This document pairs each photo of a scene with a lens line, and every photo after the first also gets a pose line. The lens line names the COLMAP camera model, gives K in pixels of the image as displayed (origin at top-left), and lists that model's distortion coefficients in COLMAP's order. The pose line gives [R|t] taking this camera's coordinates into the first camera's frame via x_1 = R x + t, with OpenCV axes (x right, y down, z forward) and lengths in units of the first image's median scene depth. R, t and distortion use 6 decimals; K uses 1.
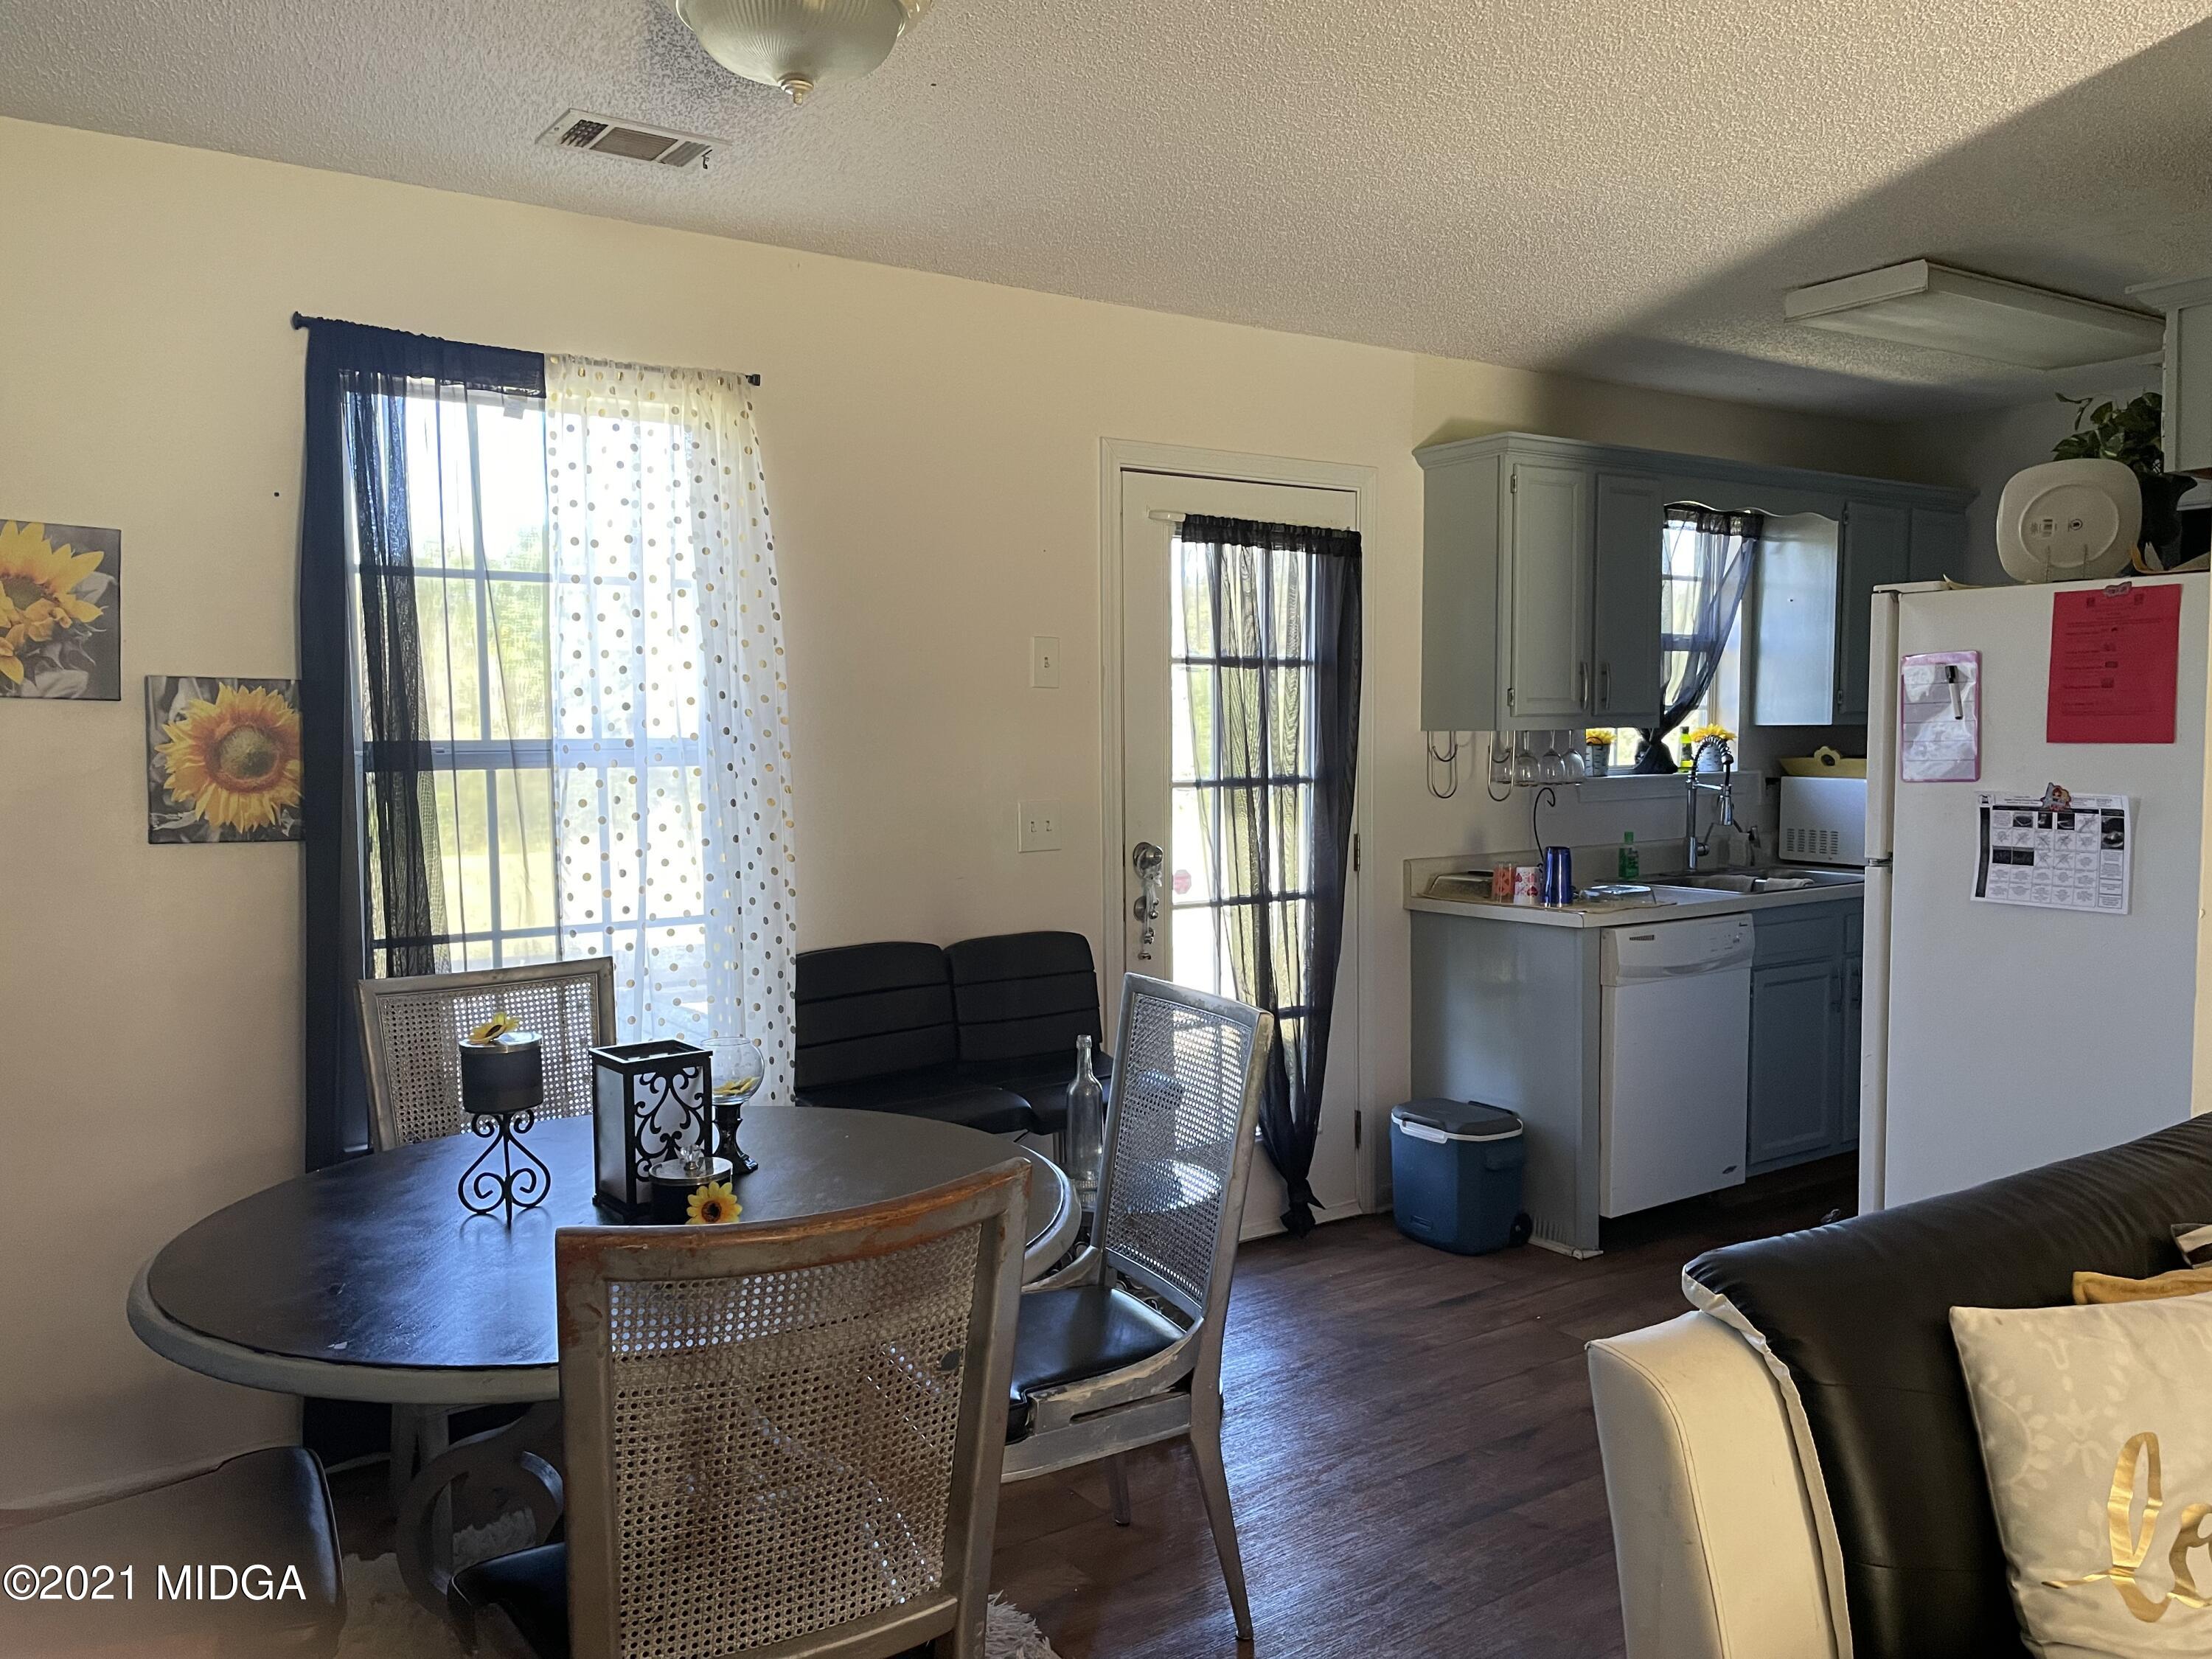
lens RADIAL K [[1685.8, 0, 1069.5], [0, 1685.8, 842.4], [0, 0, 1]] dist [0.093649, -0.115194]
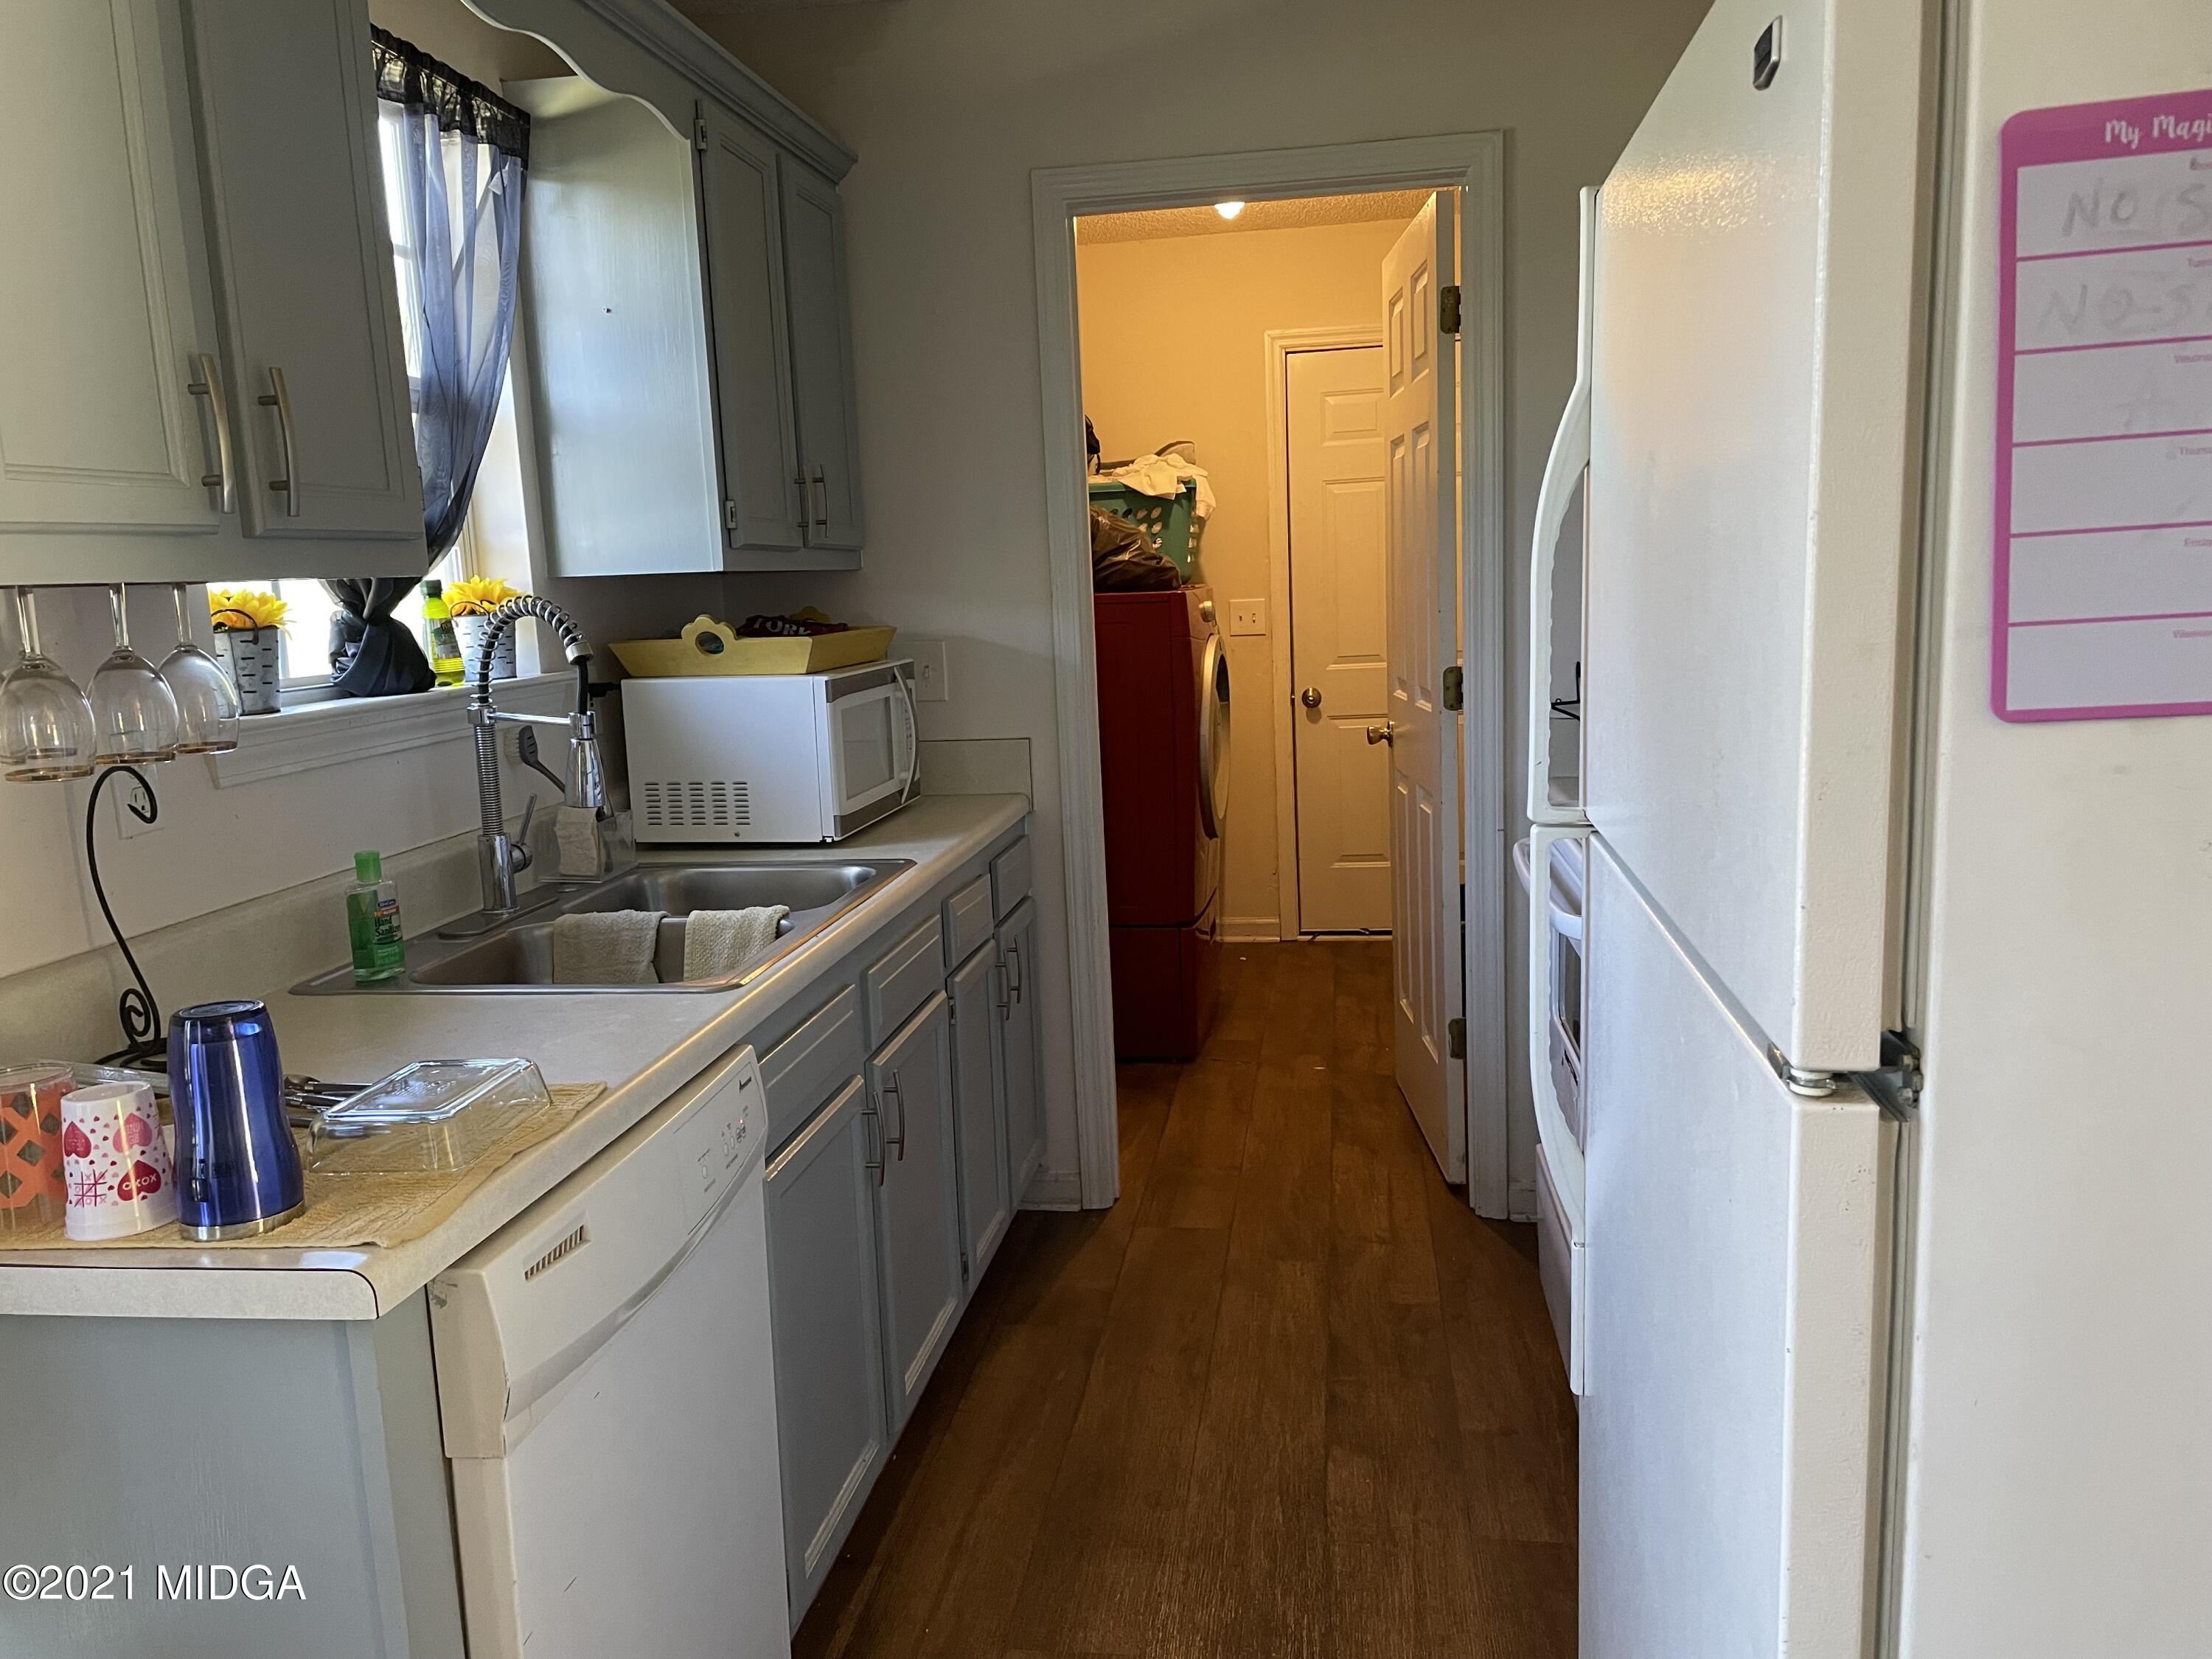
lens RADIAL K [[1685.8, 0, 1069.5], [0, 1685.8, 842.4], [0, 0, 1]] dist [0.093649, -0.115194]
pose [[0.693657, -0.135102, 0.707522, 0.157680], [0.086853, 0.990774, 0.104038, -0.033235], [-0.715050, -0.010716, 0.698992, 0.585164]]
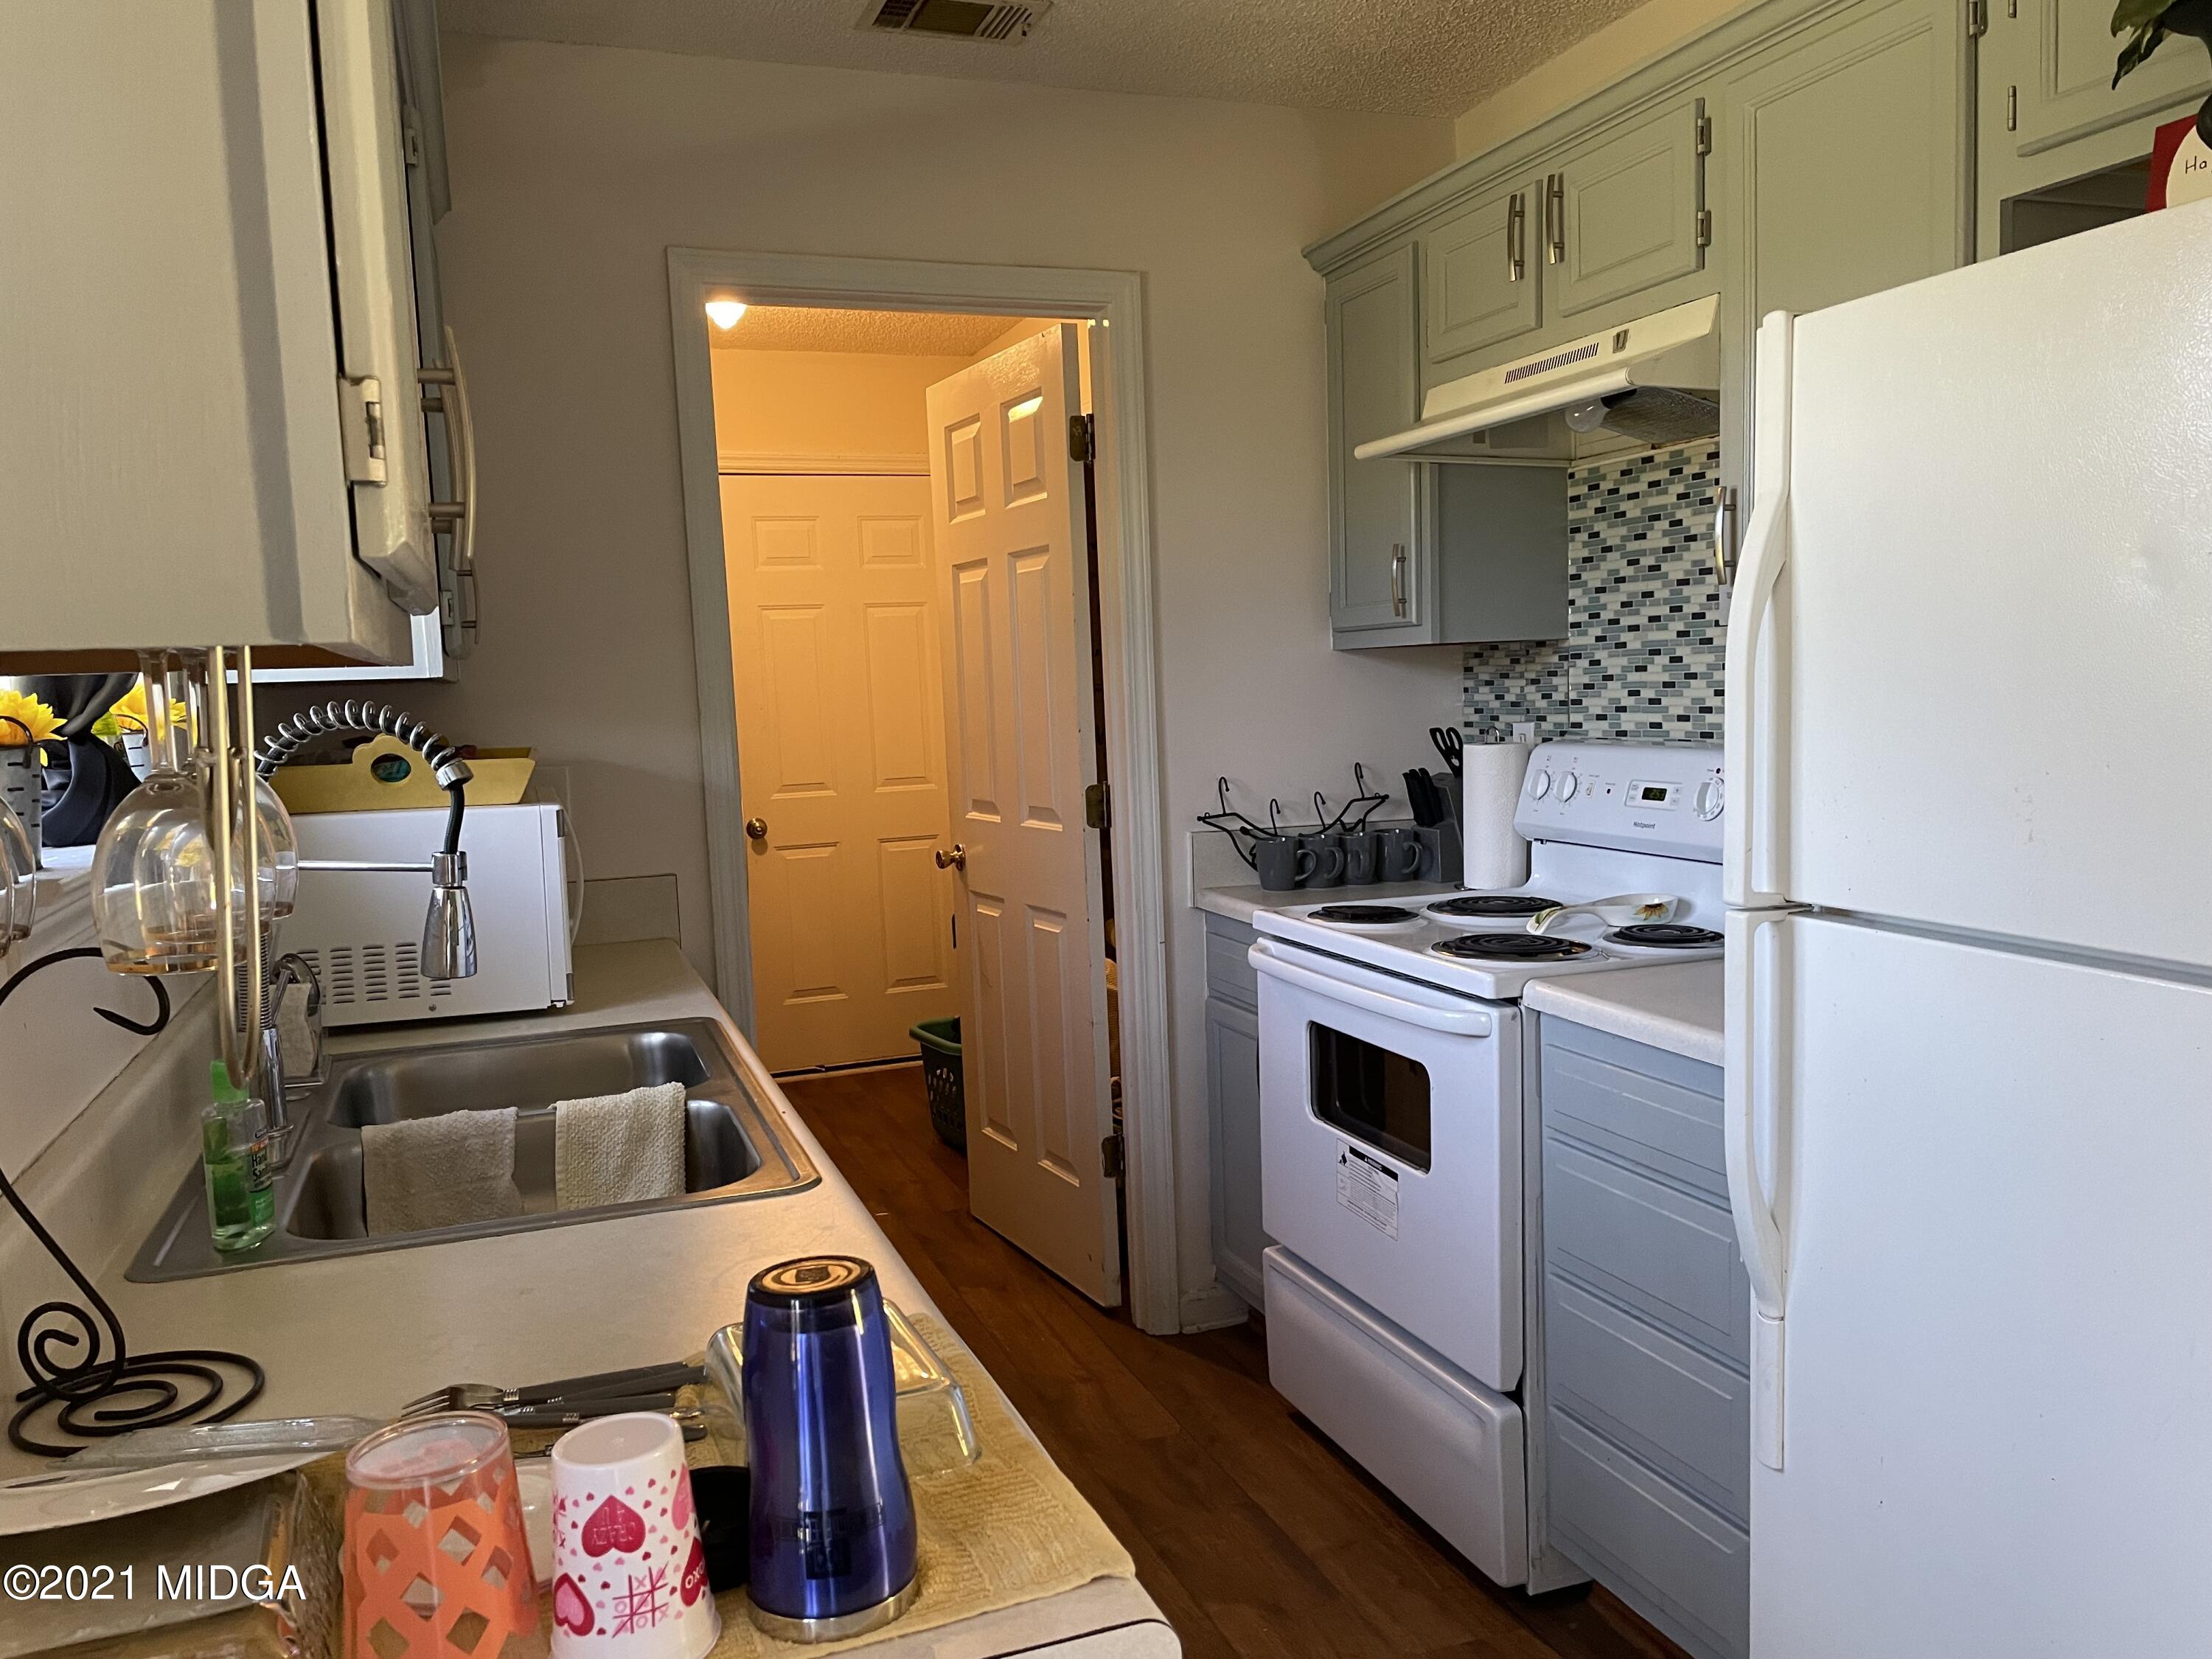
lens RADIAL K [[1685.8, 0, 1069.5], [0, 1685.8, 842.4], [0, 0, 1]] dist [0.093649, -0.115194]
pose [[0.265718, -0.095966, 0.959262, 0.102263], [0.101358, 0.992299, 0.071195, -0.044176], [-0.958708, 0.078311, 0.273399, 0.756310]]
